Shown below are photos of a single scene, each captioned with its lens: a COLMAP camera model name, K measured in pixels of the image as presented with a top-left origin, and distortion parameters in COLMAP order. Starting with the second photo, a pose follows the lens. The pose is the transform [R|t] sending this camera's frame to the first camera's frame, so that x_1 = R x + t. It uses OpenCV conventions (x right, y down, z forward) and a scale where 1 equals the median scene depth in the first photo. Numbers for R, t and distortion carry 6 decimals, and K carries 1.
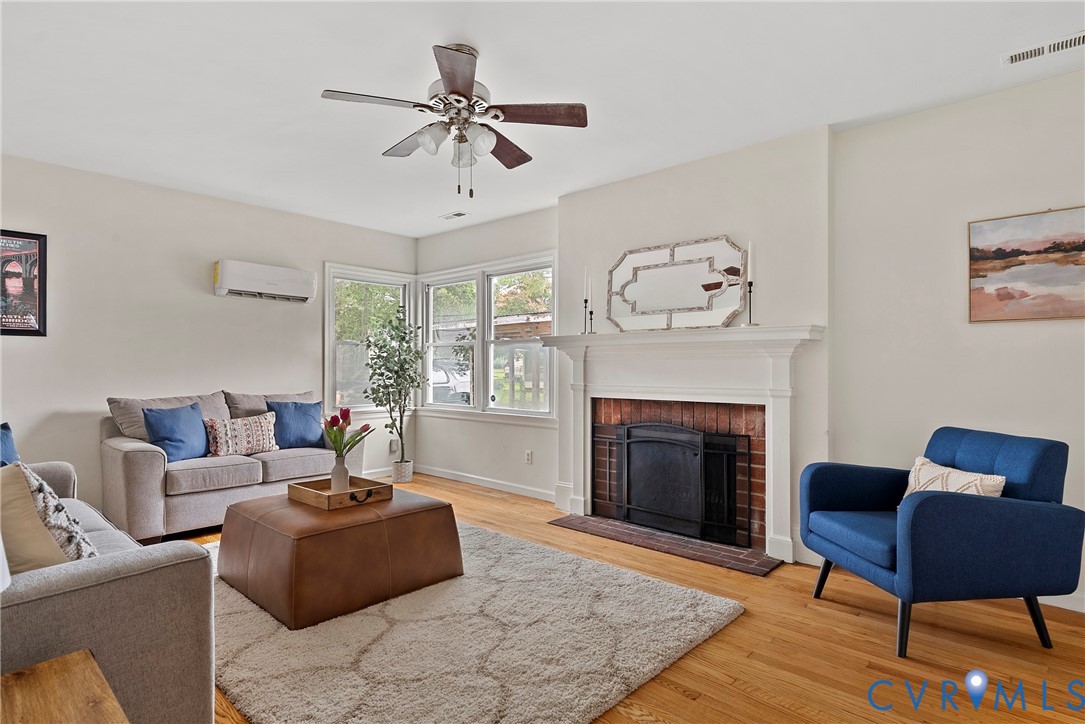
lens RADIAL K [[545.9, 0, 536.5], [0, 545.9, 365.9], [0, 0, 1]] dist [-0.002008, 0.000017]
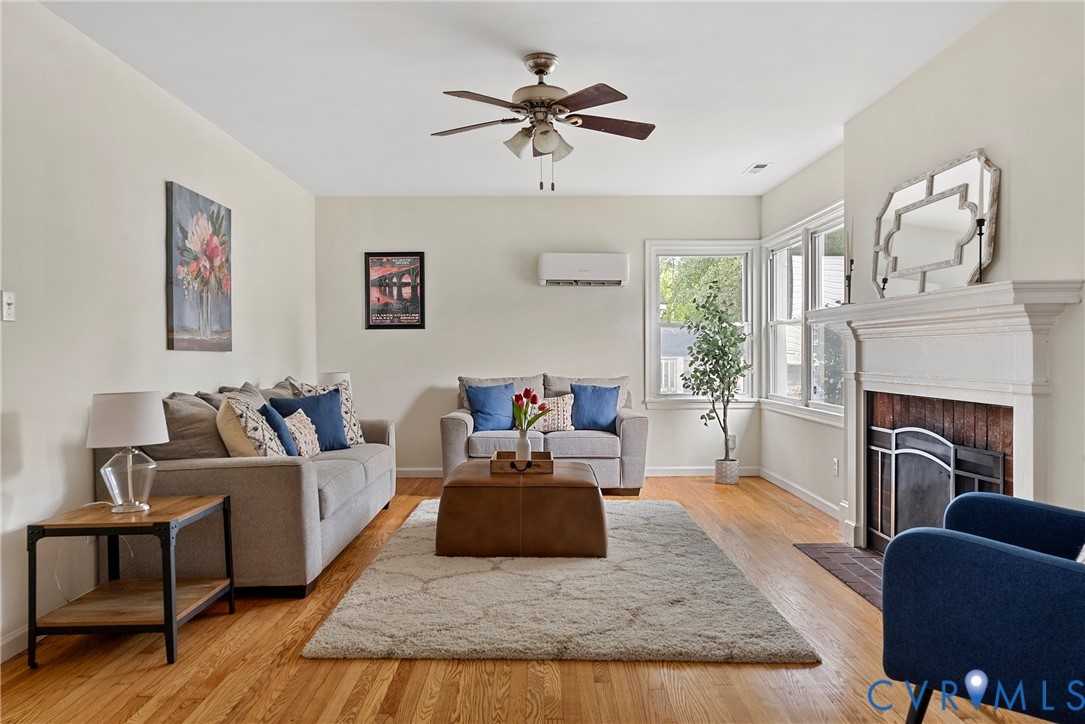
lens RADIAL K [[711.0, 0, 542.5], [0, 711.0, 362.0], [0, 0, 1]] dist [0.008007, 0.001439]
pose [[0.691260, 0.006630, -0.722575, 0.546133], [0.005462, 0.999881, 0.014400, 0.002749], [0.722585, -0.013901, 0.691142, 0.015843]]
